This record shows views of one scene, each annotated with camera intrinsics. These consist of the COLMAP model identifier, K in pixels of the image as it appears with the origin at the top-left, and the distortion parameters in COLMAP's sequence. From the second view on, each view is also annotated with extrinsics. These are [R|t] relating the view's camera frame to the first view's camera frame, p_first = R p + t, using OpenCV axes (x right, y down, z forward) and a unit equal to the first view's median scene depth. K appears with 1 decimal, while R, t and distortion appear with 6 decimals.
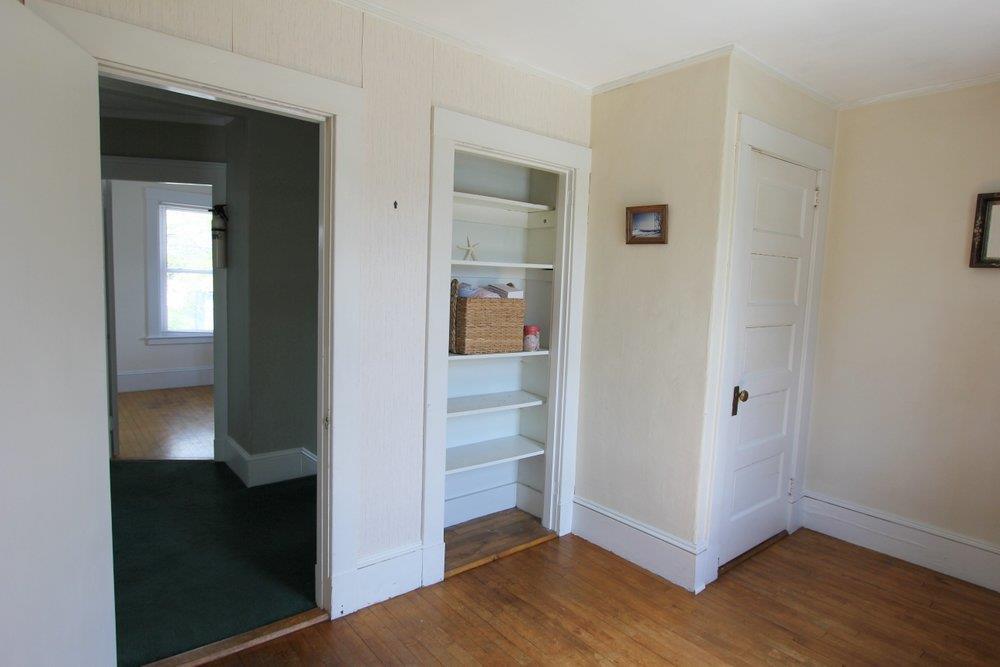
lens RADIAL K [[563.9, 0, 500.0], [0, 563.9, 333.5], [0, 0, 1]] dist [-0.004121, -0.000756]
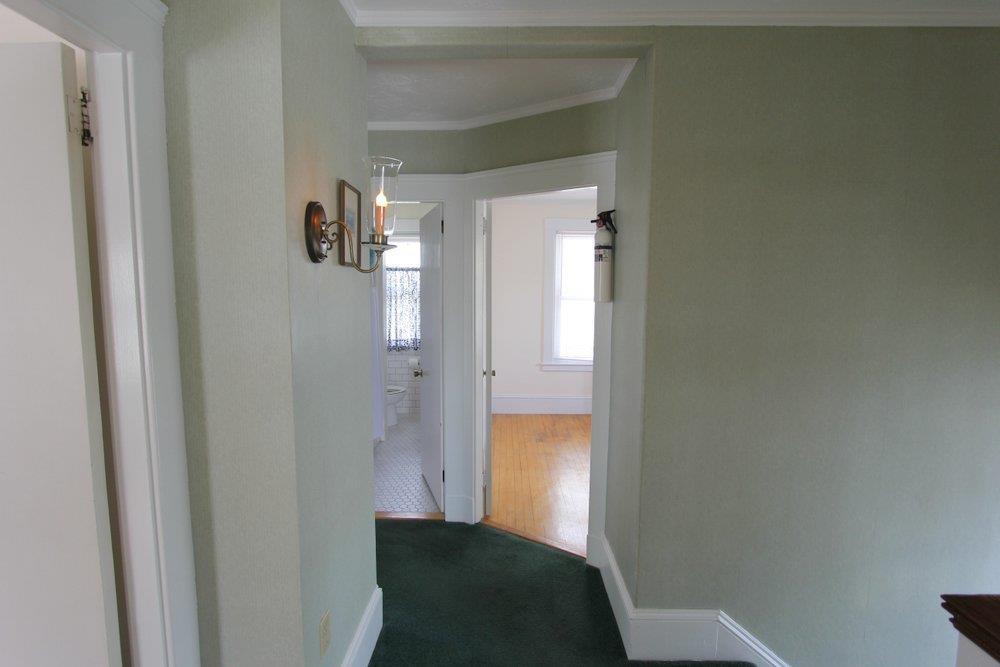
lens RADIAL K [[459.8, 0, 500.0], [0, 459.8, 333.5], [0, 0, 1]] dist [-0.031526, 0.007662]
pose [[0.763706, 0.029150, -0.644905, -0.218385], [-0.037989, 0.999278, 0.000180, -0.069123], [0.644445, 0.024362, 0.764262, 0.465716]]
